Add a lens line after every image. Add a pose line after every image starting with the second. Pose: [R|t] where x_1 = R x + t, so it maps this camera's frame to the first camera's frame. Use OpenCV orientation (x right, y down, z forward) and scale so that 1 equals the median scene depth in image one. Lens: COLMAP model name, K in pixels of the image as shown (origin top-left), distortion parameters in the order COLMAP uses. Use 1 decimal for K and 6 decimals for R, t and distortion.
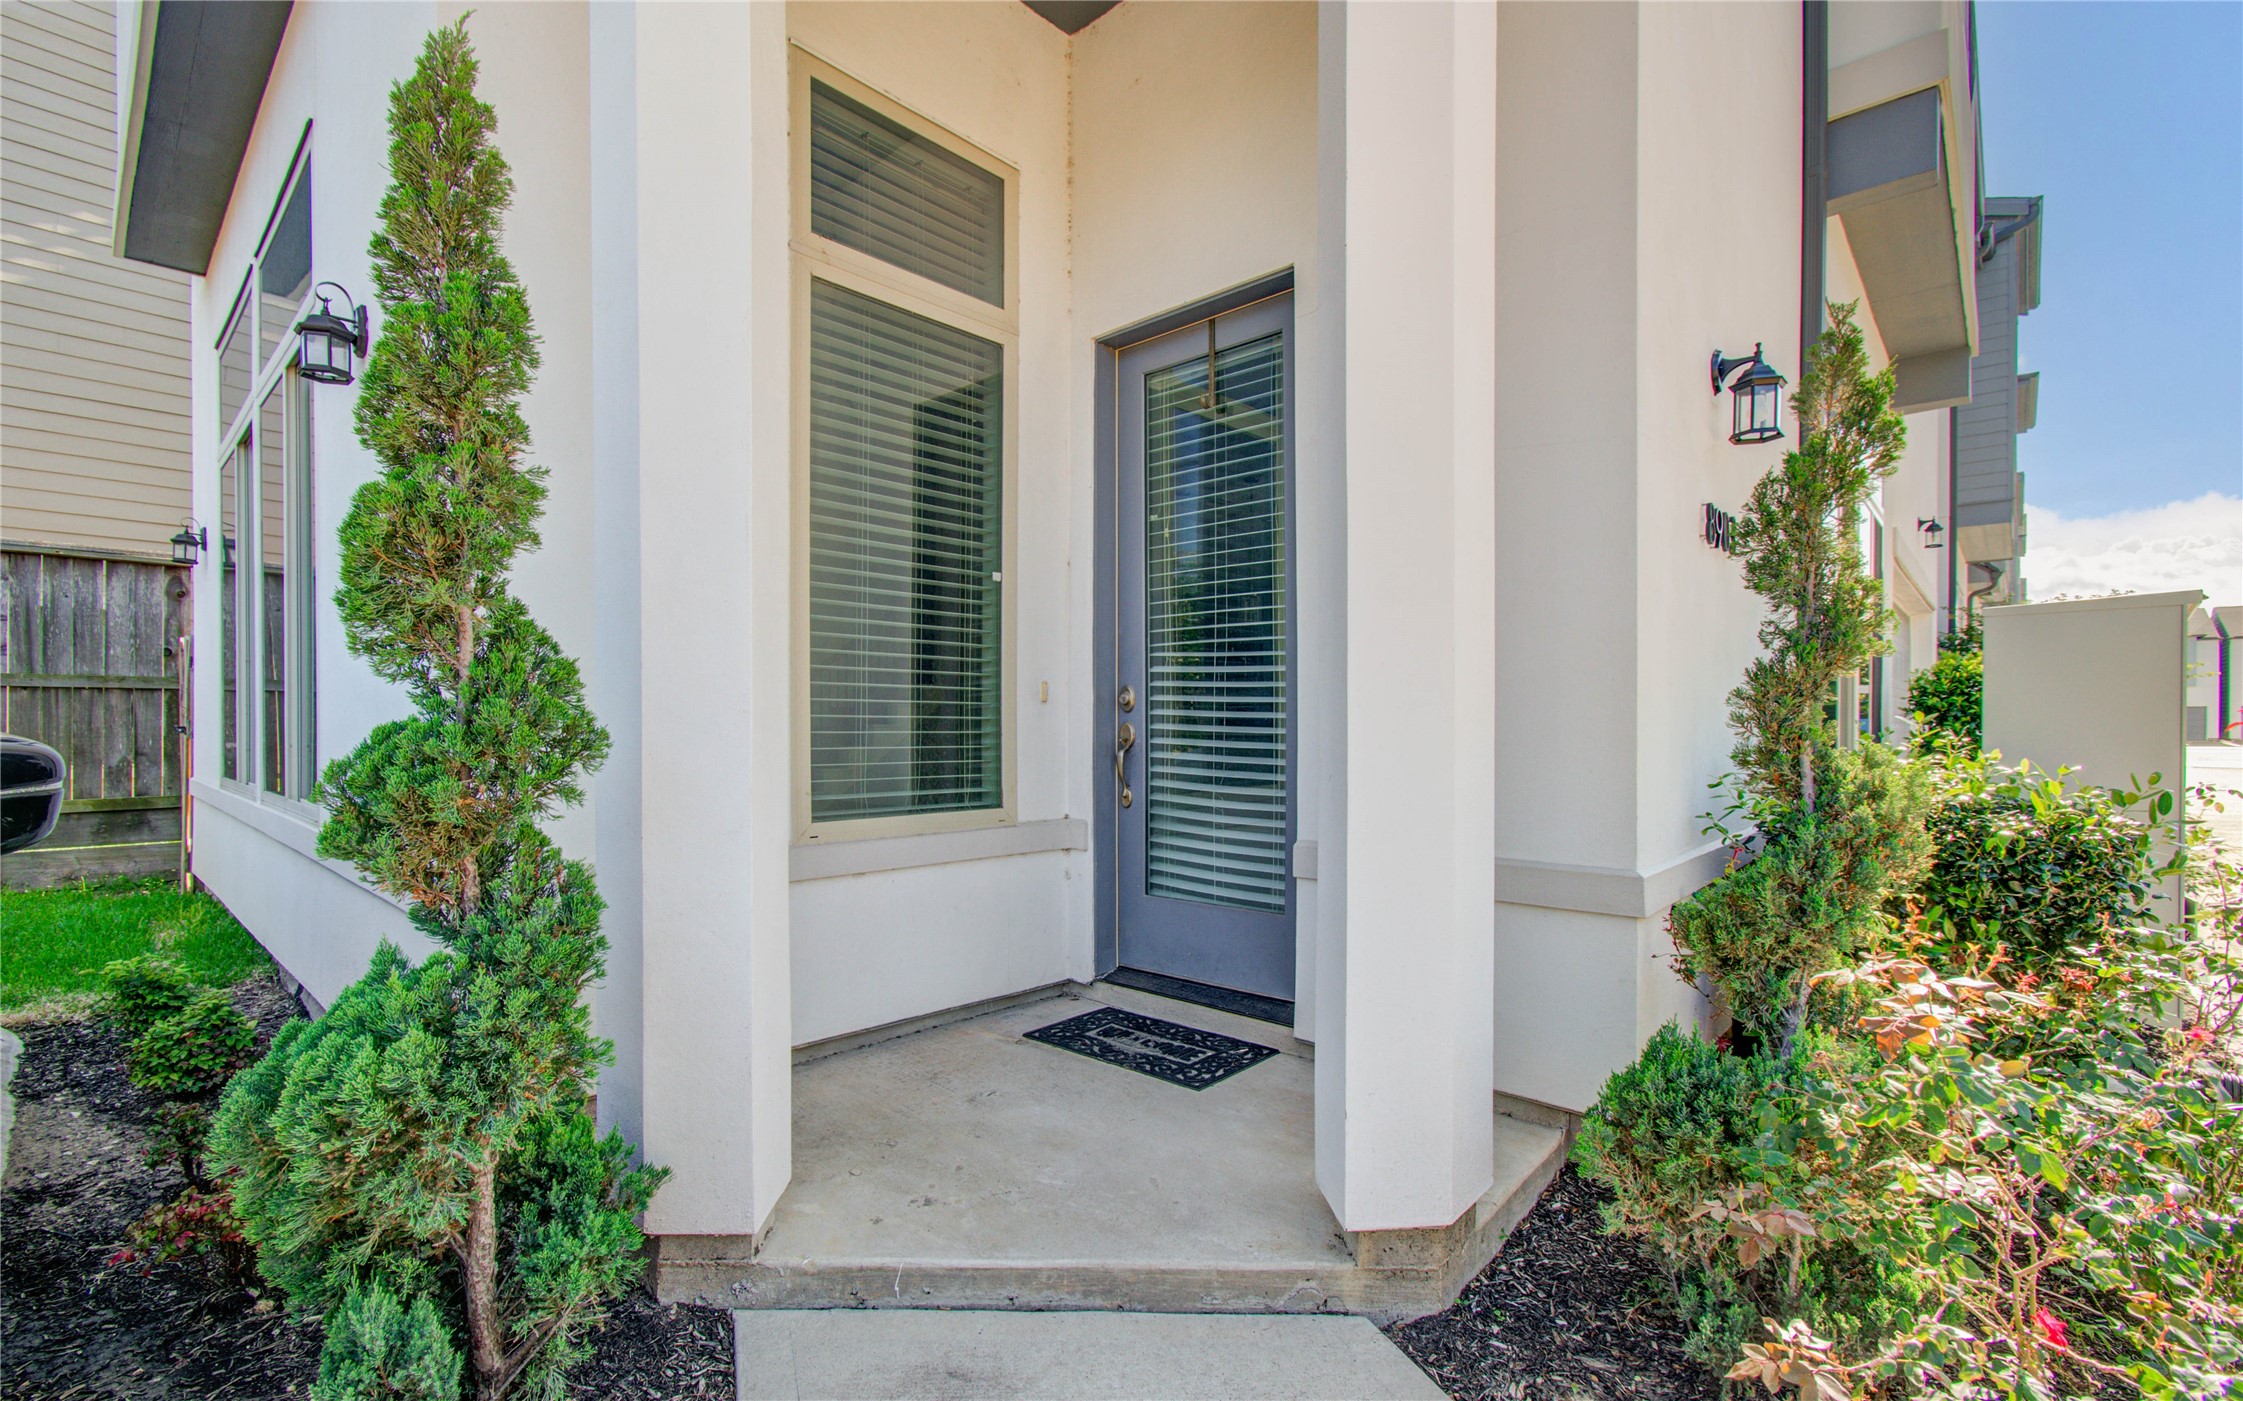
lens RADIAL K [[988.1, 0, 1120.2], [0, 988.1, 715.1], [0, 0, 1]] dist [0.013319, 0.004387]
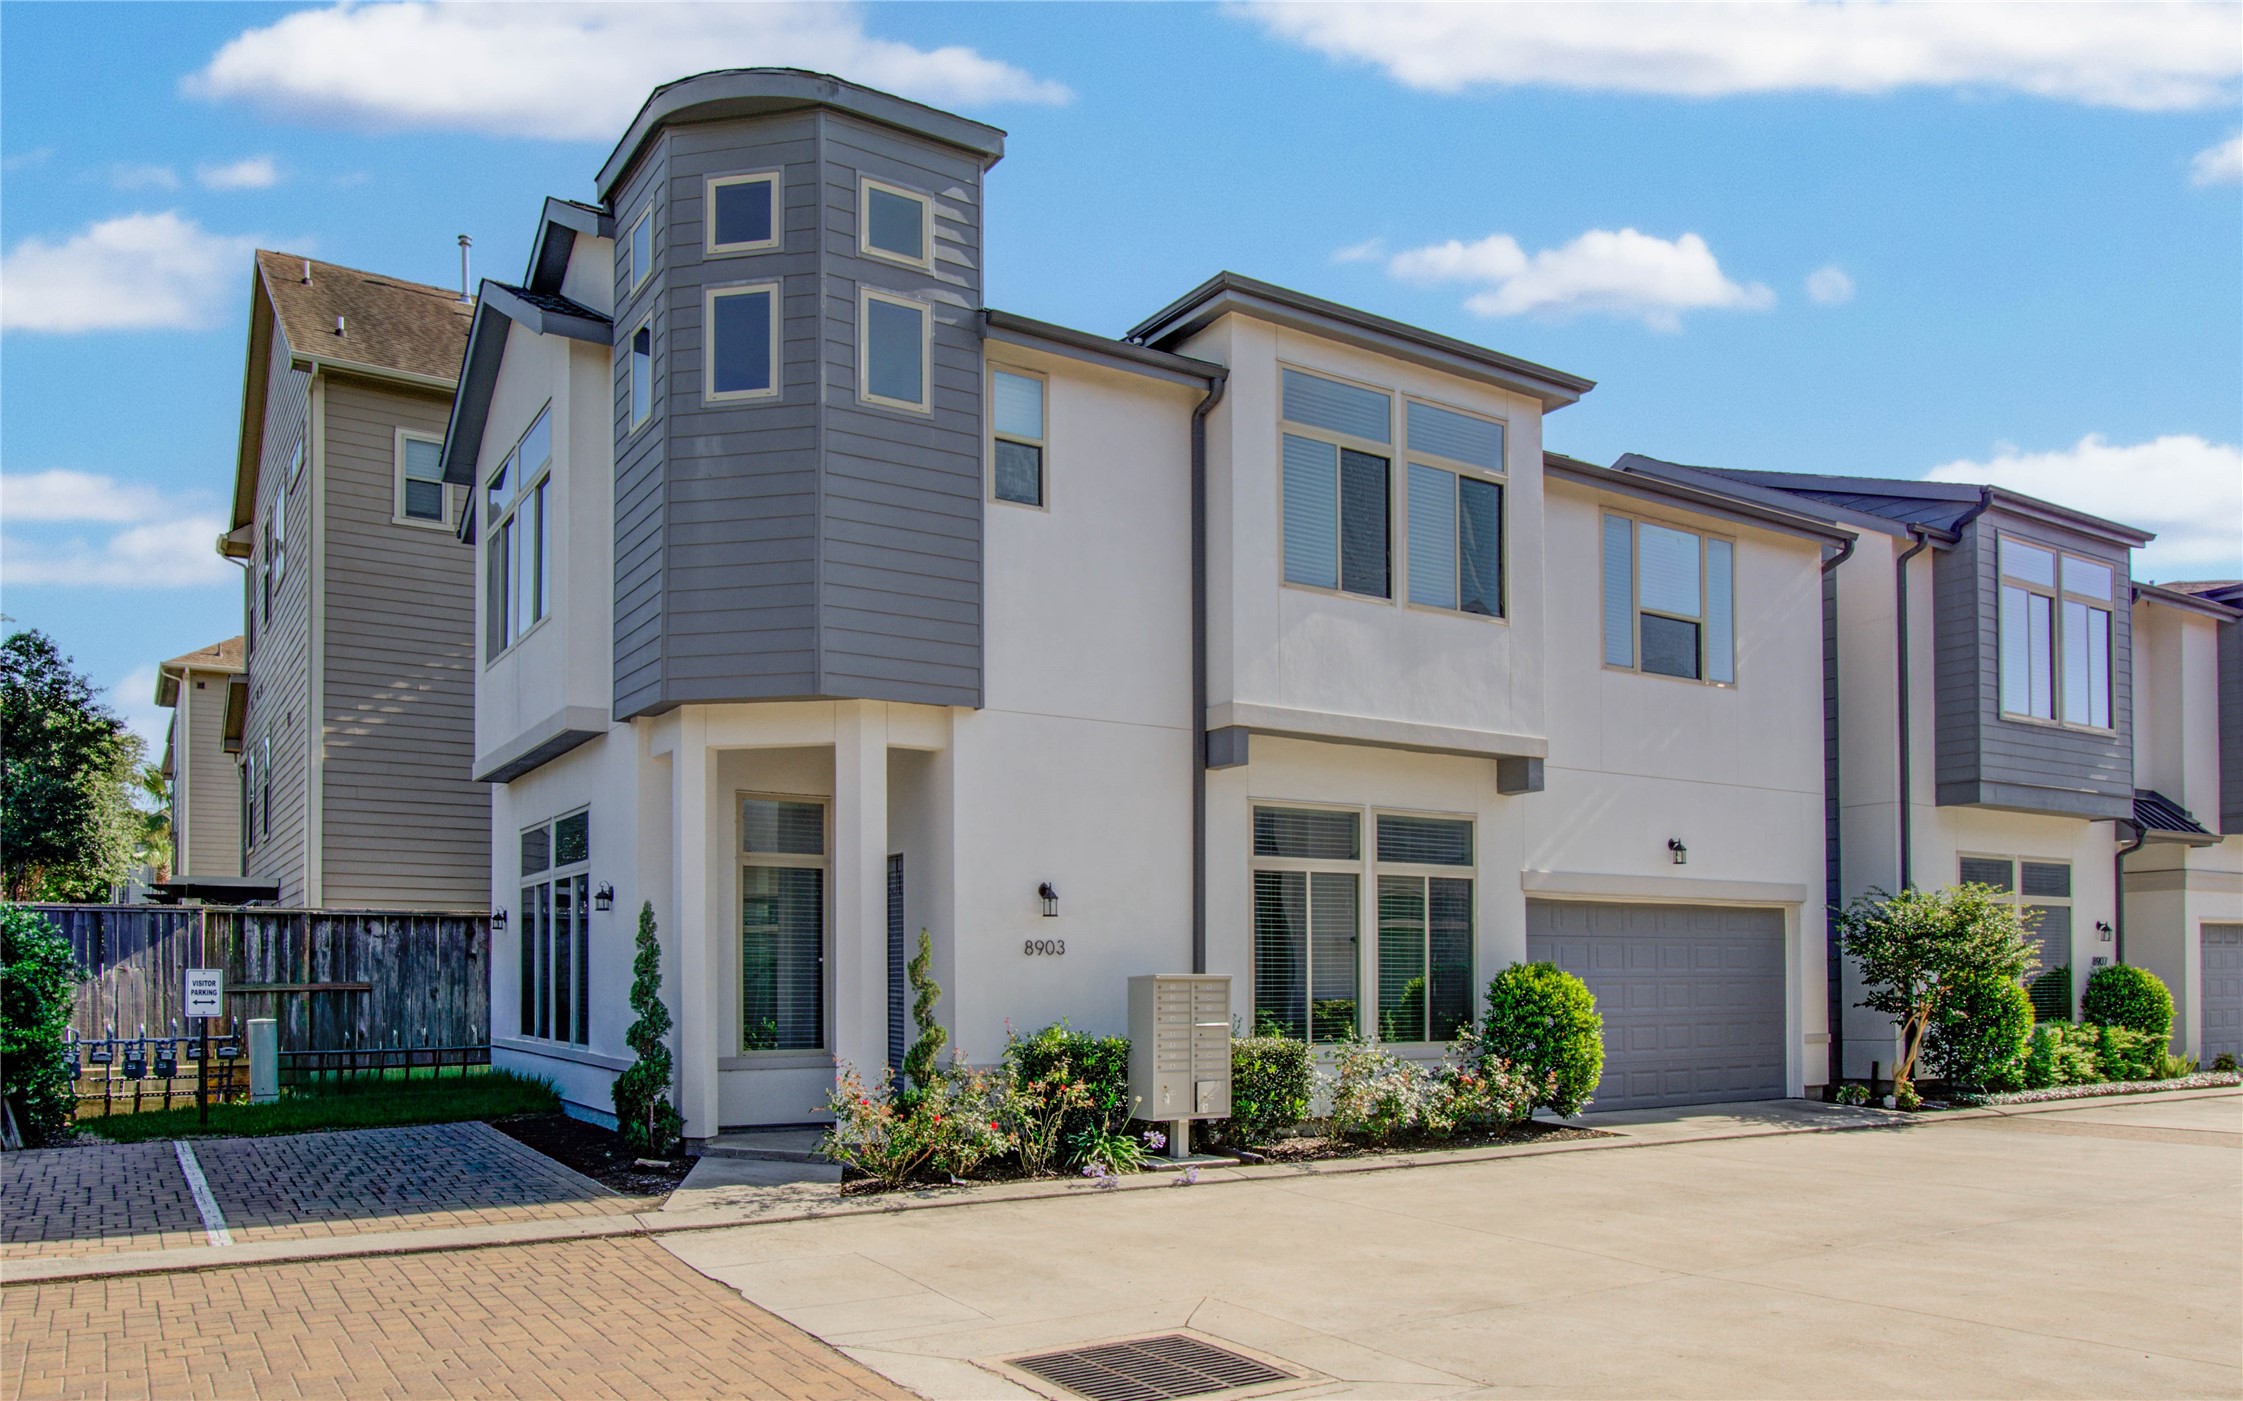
lens RADIAL K [[1579.2, 0, 1114.8], [0, 1579.2, 945.7], [0, 0, 1]] dist [0.037973, -0.033861]
pose [[0.970033, -0.011006, -0.242723, 3.478933], [0.006453, 0.999788, -0.019543, -0.191195], [0.242887, 0.017391, 0.969899, -6.026128]]
